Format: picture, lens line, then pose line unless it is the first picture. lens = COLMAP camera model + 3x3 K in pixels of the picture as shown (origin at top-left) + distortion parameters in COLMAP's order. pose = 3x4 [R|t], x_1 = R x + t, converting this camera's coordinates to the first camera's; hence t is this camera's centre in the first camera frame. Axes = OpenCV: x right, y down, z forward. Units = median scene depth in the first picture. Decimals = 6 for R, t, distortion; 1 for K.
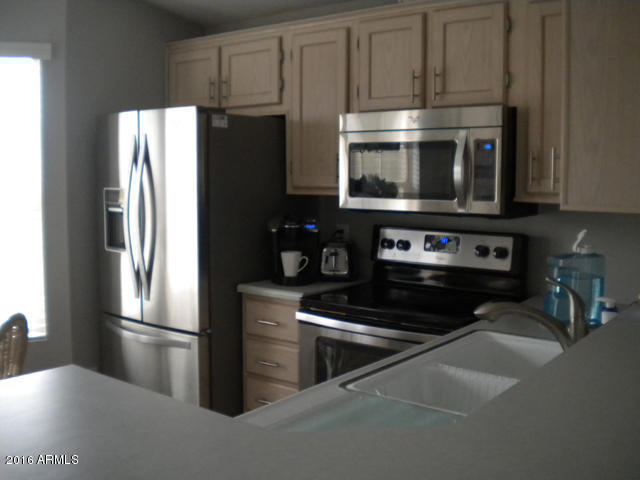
lens RADIAL K [[679.4, 0, 320.0], [0, 679.4, 240.0], [0, 0, 1]] dist [-0.070898, -0.166091]
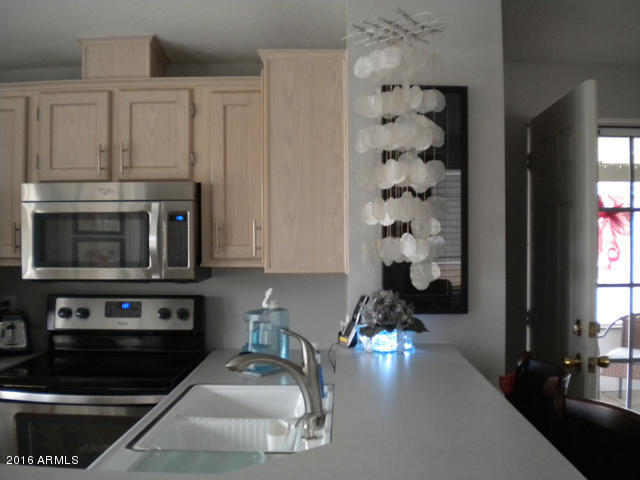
lens RADIAL K [[679.4, 0, 320.0], [0, 679.4, 240.0], [0, 0, 1]] dist [-0.070898, -0.166091]
pose [[0.808811, -0.010363, 0.587977, -0.193878], [0.064553, 0.995367, -0.071254, -0.007534], [-0.584515, 0.095586, 0.805733, -0.022138]]
